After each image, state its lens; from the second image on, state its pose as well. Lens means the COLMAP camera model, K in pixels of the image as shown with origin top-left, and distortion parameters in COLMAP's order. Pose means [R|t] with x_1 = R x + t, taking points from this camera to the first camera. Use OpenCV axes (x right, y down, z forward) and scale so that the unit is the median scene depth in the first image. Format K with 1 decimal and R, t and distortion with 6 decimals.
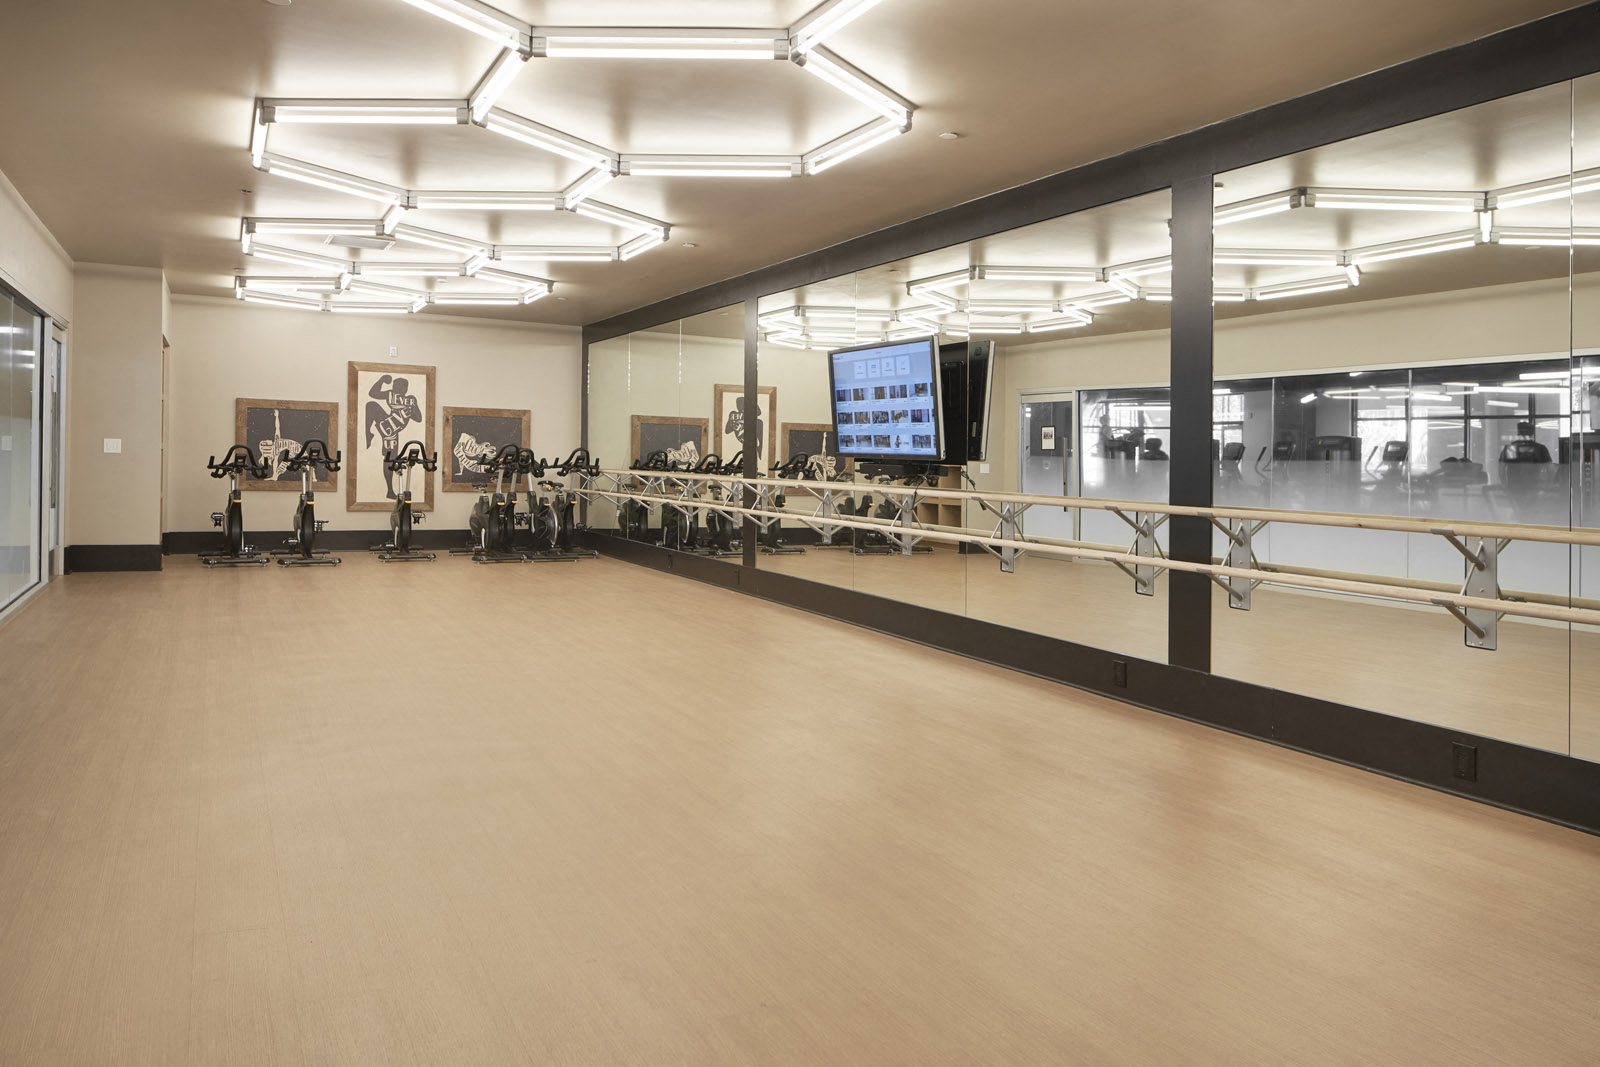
lens RADIAL K [[1118.6, 0, 794.6], [0, 1118.6, 532.6], [0, 0, 1]] dist [-0.003978, -0.000323]
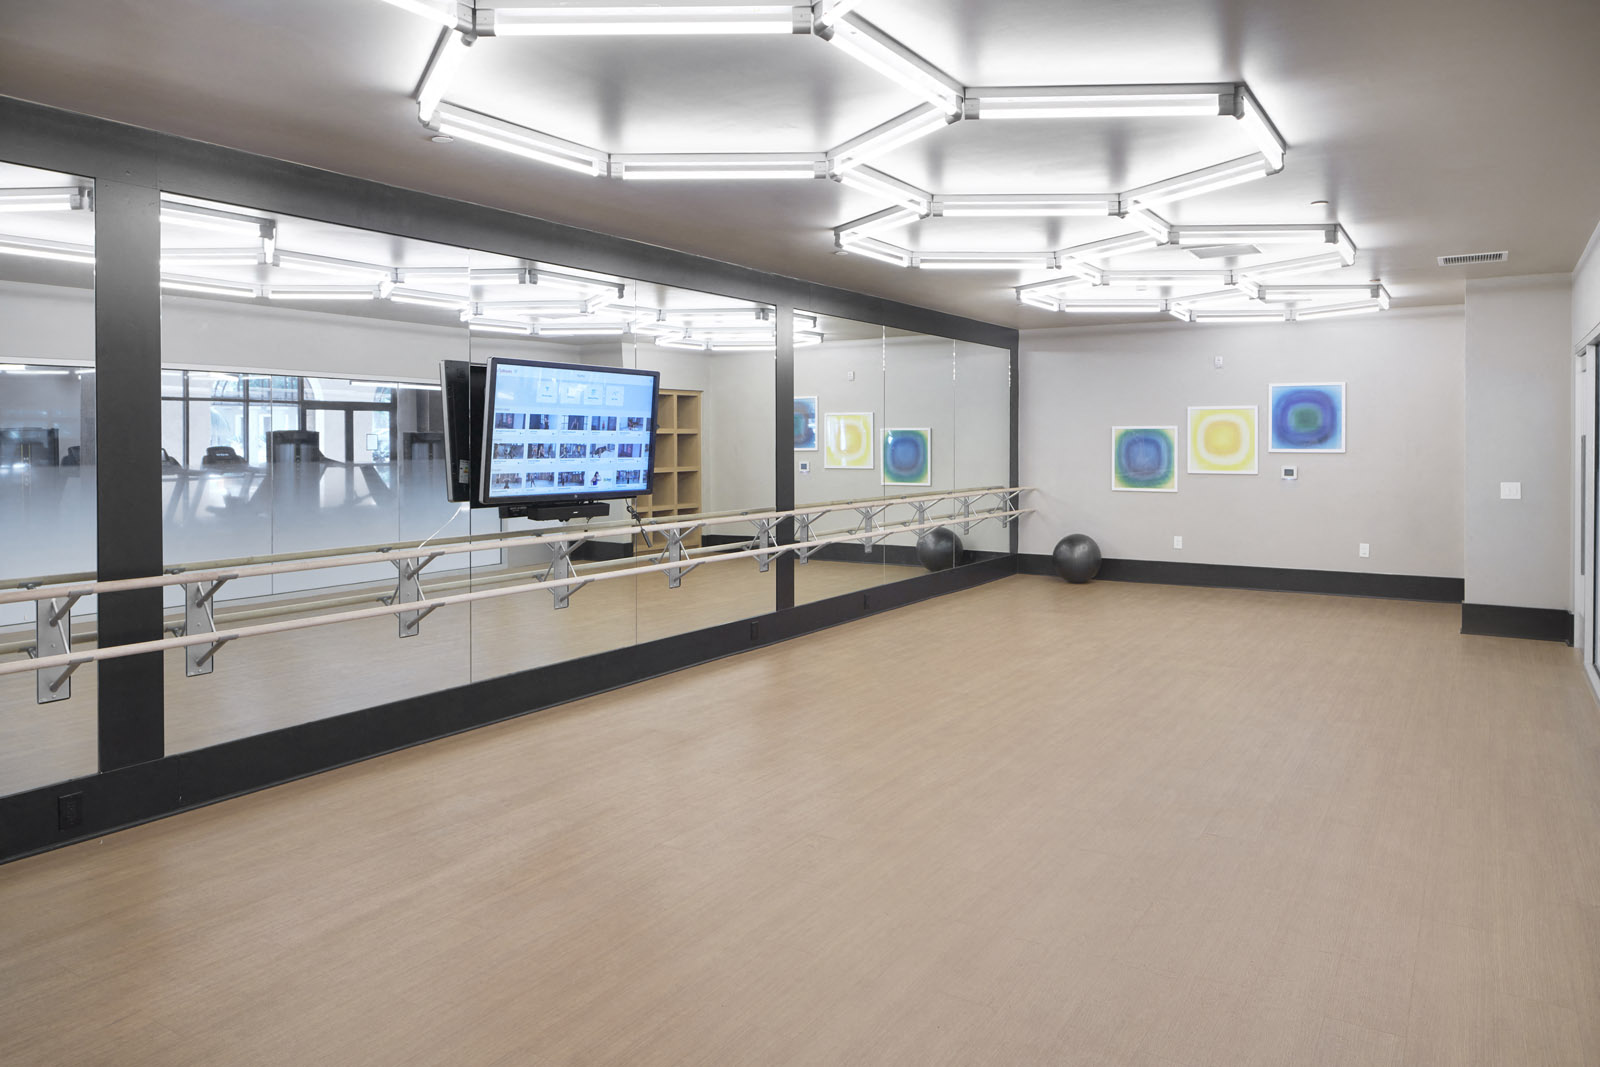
lens RADIAL K [[1118.6, 0, 794.8], [0, 1118.6, 528.7], [0, 0, 1]] dist [-0.003978, -0.000323]
pose [[-0.502017, -0.055022, 0.863106, -0.759078], [0.080377, 0.990687, 0.109906, -0.126422], [-0.861115, 0.124549, -0.492919, 1.302775]]
